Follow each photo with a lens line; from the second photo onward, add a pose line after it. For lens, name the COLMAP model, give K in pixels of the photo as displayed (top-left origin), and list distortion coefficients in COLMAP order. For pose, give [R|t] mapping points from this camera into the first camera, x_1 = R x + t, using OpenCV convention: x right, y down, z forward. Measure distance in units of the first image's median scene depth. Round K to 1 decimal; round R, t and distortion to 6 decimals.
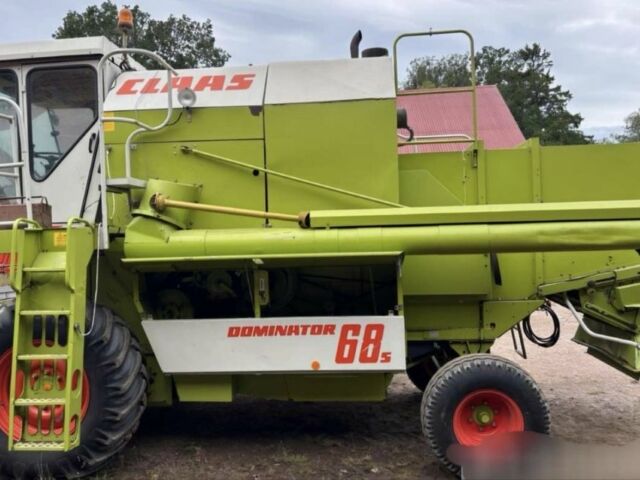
lens RADIAL K [[562.6, 0, 319.6], [0, 562.6, 239.2], [0, 0, 1]] dist [0.062684, -0.056438]
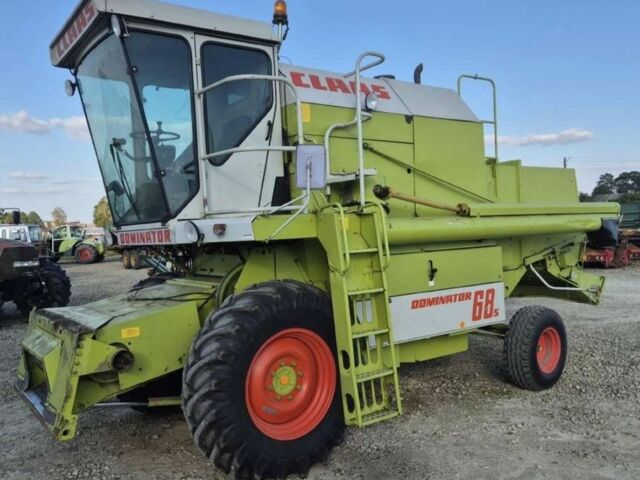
lens RADIAL K [[562.6, 0, 318.2], [0, 562.6, 236.7], [0, 0, 1]] dist [0.062684, -0.056438]
pose [[0.761947, -0.010329, 0.647557, -1.067444], [0.024929, 0.999600, -0.013388, 0.033056], [-0.647160, 0.026344, 0.761899, 0.229072]]
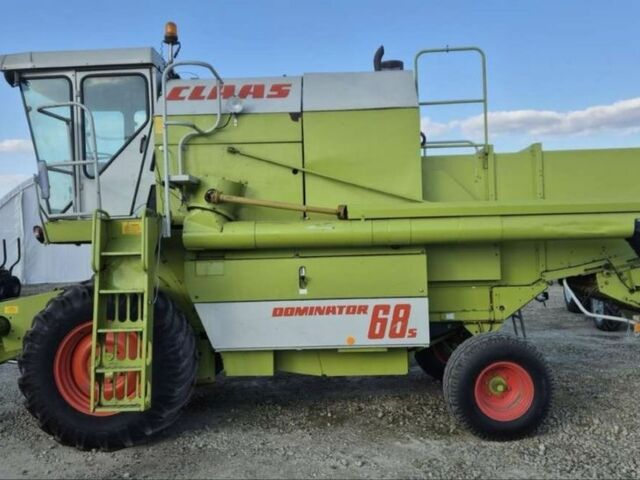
lens RADIAL K [[579.9, 0, 325.4], [0, 579.9, 243.0], [0, 0, 1]] dist [0.063014, -0.003775]
pose [[0.998572, 0.000815, 0.053421, -0.118736], [-0.000251, 0.999944, -0.010559, 0.038132], [-0.053426, 0.010530, 0.998516, -0.164282]]
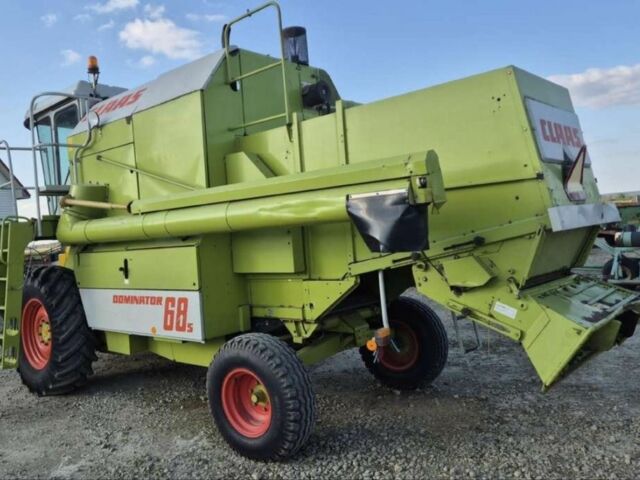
lens RADIAL K [[562.6, 0, 277.1], [0, 562.6, 233.8], [0, 0, 1]] dist [0.062684, -0.056438]
pose [[0.773305, -0.028511, -0.633393, 0.933910], [0.046208, 0.998866, 0.011453, 0.019993], [0.632348, -0.038125, 0.773746, 0.254502]]
